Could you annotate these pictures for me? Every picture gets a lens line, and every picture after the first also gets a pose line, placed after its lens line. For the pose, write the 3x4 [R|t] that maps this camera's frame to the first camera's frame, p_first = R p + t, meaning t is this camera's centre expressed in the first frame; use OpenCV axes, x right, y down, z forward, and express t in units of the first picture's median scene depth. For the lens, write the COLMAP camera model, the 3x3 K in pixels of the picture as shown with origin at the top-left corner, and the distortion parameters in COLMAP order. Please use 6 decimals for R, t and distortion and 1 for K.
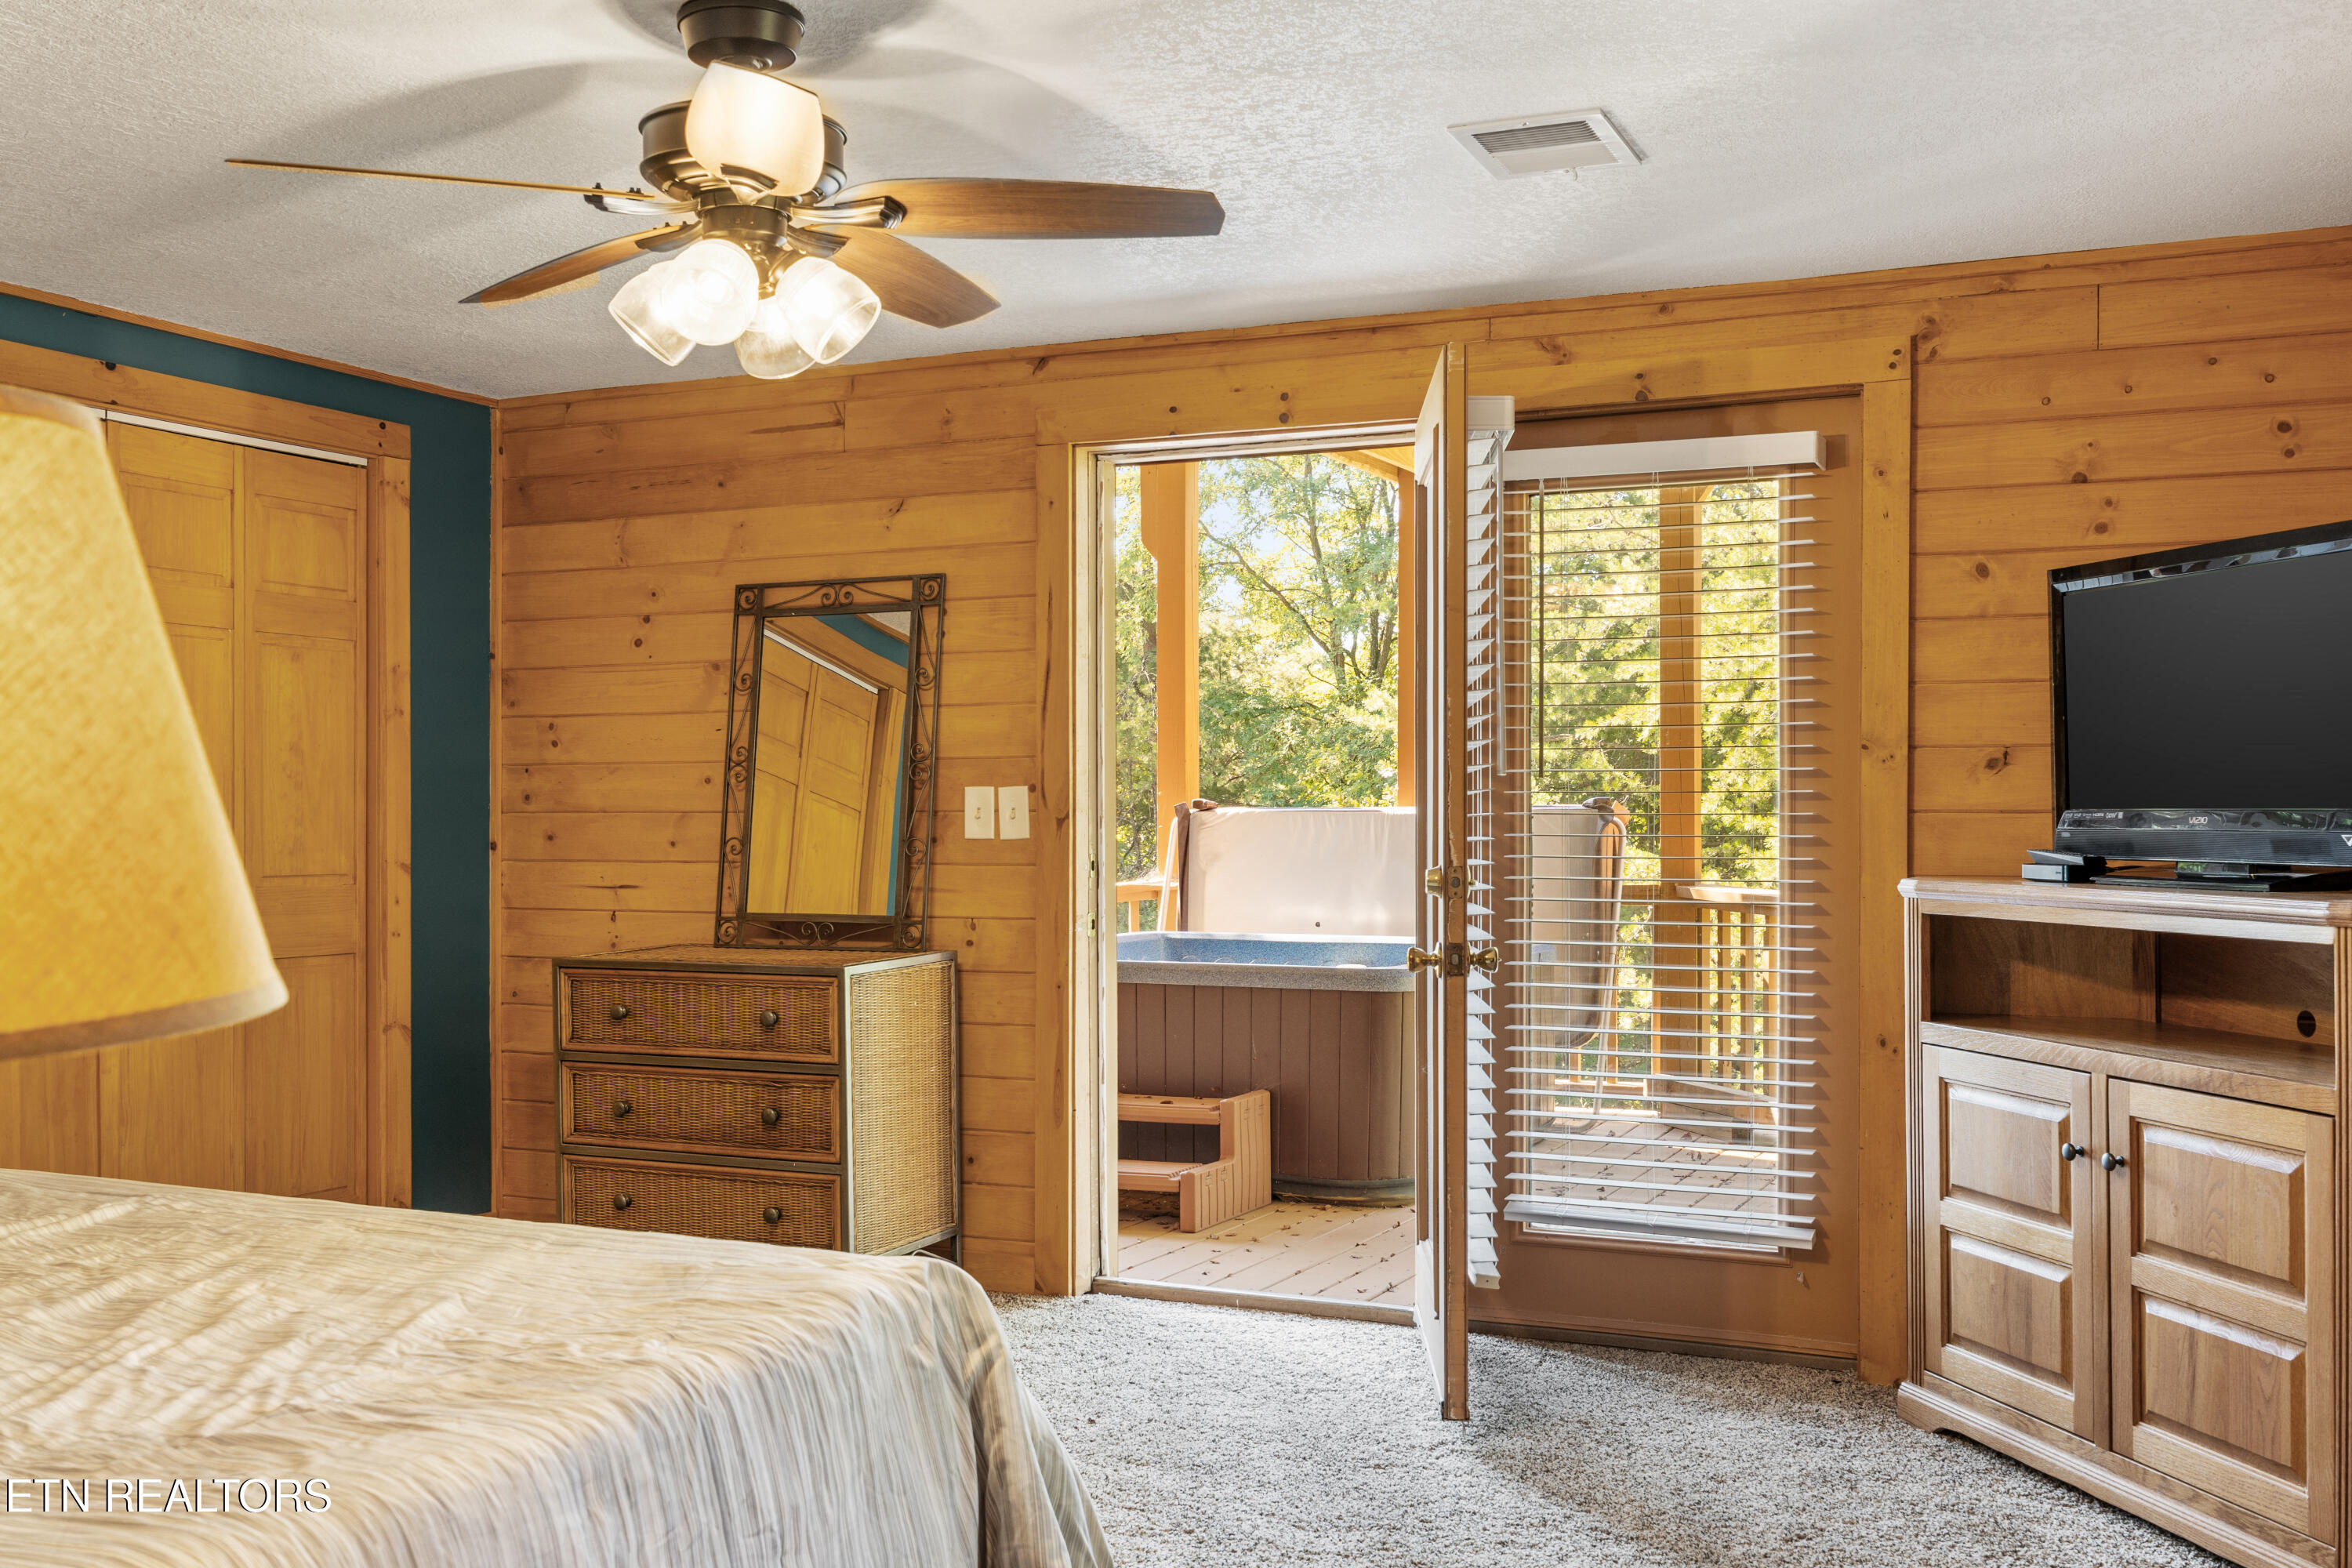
lens RADIAL K [[2285.6, 0, 1174.1], [0, 2285.6, 786.2], [0, 0, 1]] dist [0.017013, 0.000000]
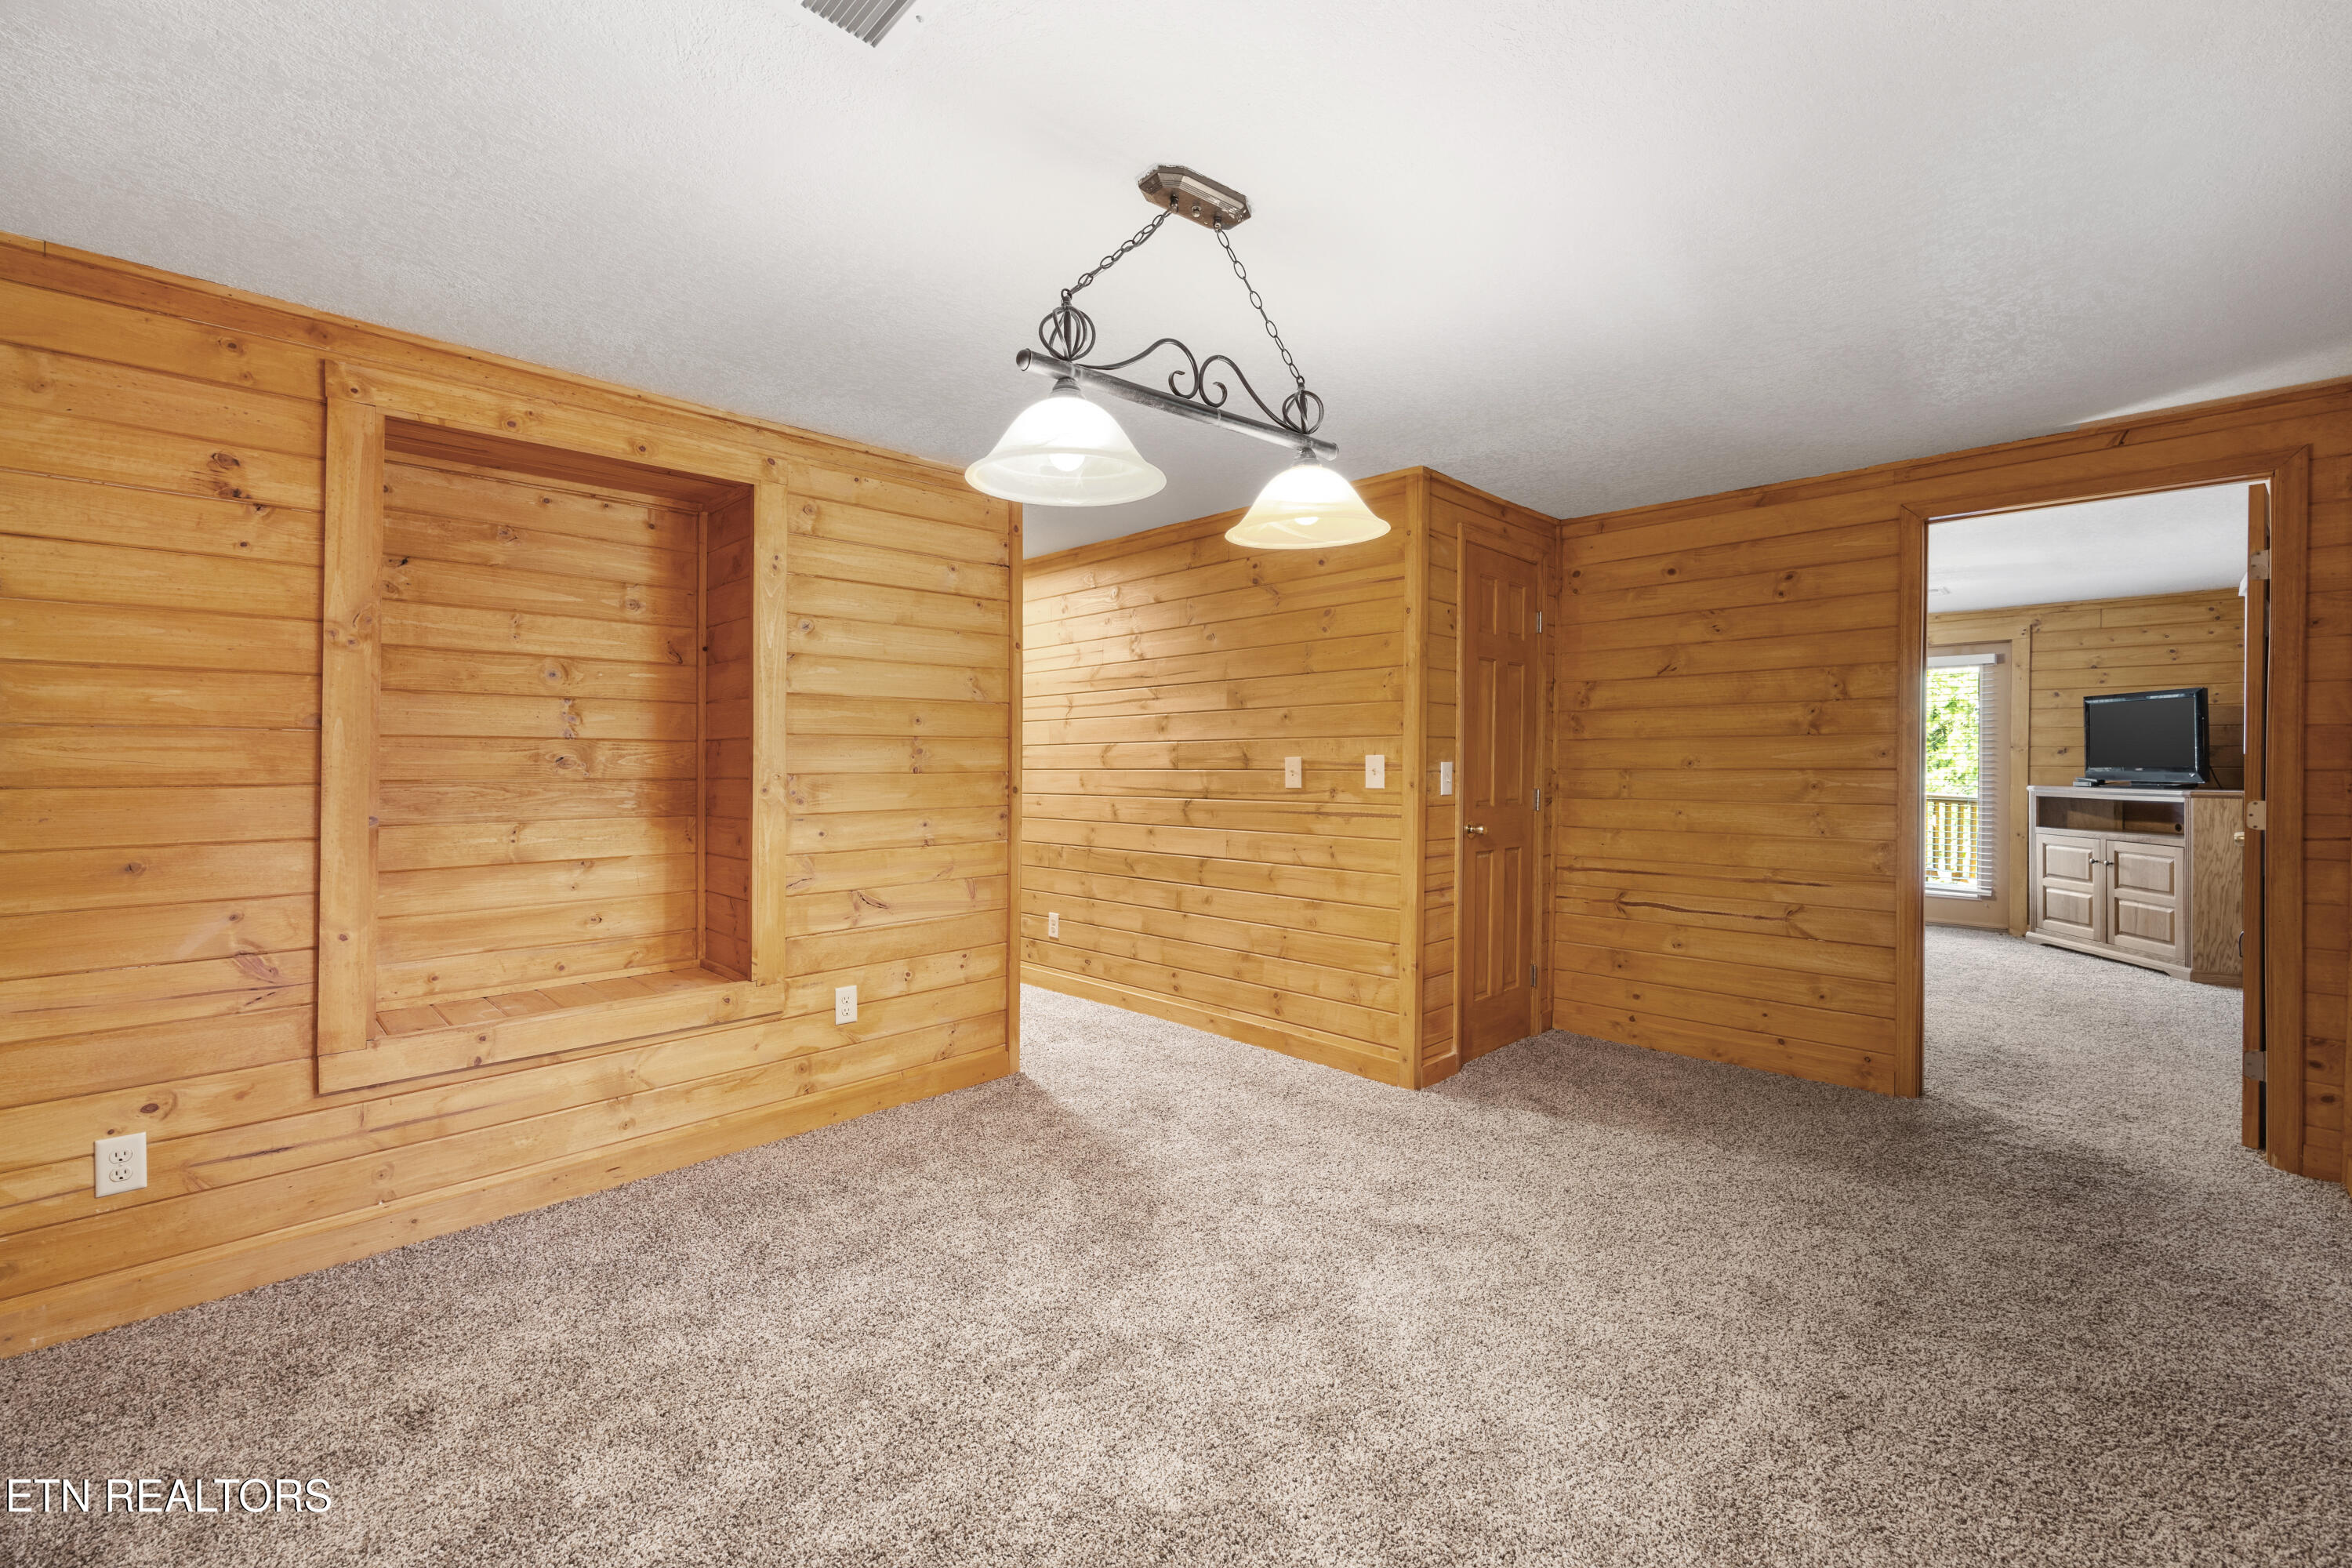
lens RADIAL K [[922.9, 0, 1216.7], [0, 922.9, 754.8], [0, 0, 1]] dist [-0.001074, -0.000097]
pose [[0.933673, 0.002175, -0.358119, -0.332301], [-0.002568, 0.999997, -0.000621, -0.001850], [0.358116, 0.001499, 0.933676, -0.746890]]
